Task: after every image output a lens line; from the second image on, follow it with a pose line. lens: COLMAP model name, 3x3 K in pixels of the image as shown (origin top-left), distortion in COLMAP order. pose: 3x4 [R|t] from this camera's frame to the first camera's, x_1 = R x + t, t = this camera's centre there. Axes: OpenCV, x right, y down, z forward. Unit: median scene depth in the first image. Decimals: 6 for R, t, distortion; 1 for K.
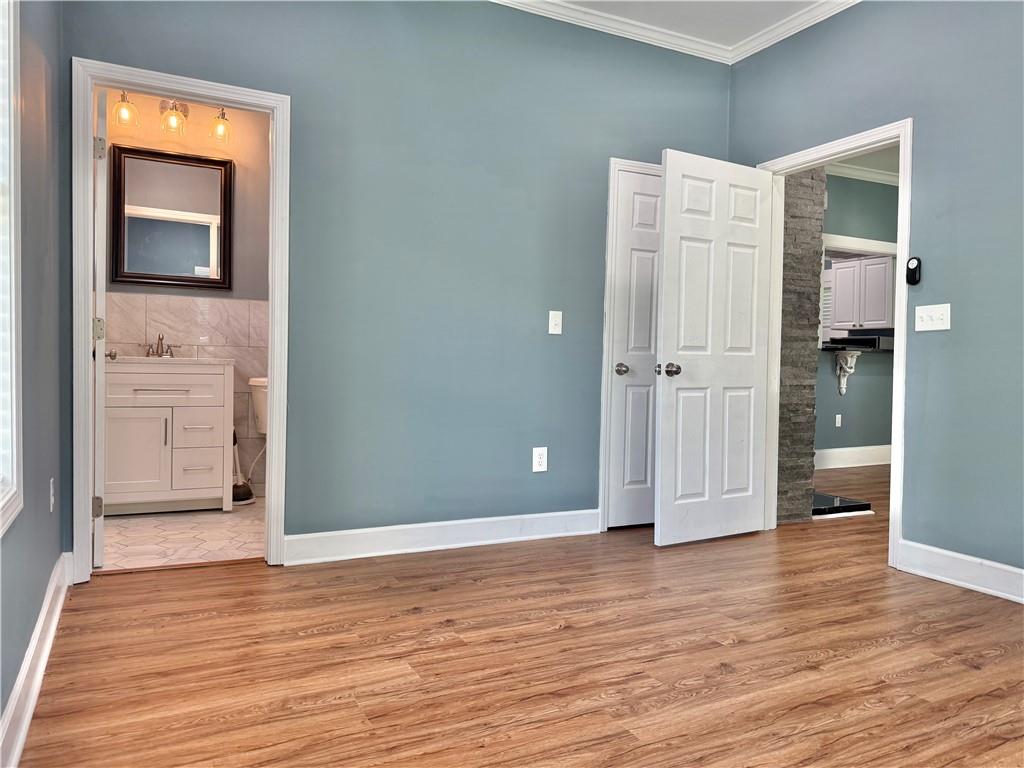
lens RADIAL K [[721.5, 0, 507.4], [0, 721.5, 385.8], [0, 0, 1]] dist [0.109920, -0.170313]
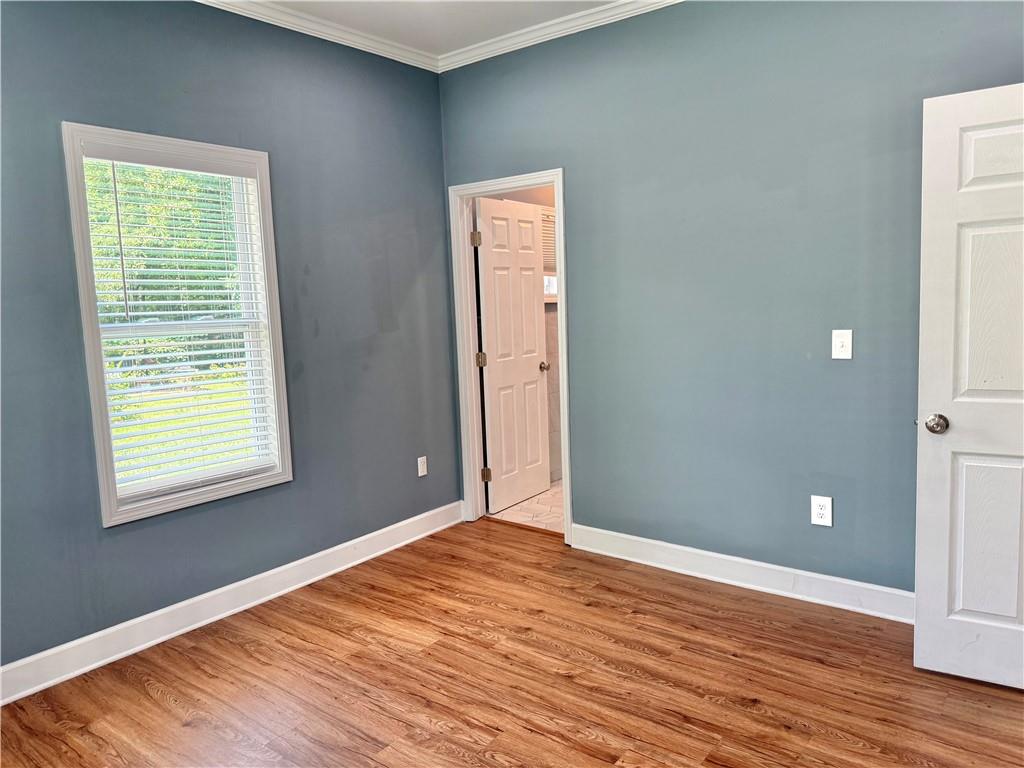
lens RADIAL K [[721.5, 0, 507.4], [0, 721.5, 385.8], [0, 0, 1]] dist [0.109920, -0.170313]
pose [[0.424361, 0.069527, -0.902820, 0.995206], [0.013872, 0.996432, 0.083256, -0.178478], [0.905387, -0.047855, 0.421882, 0.514803]]
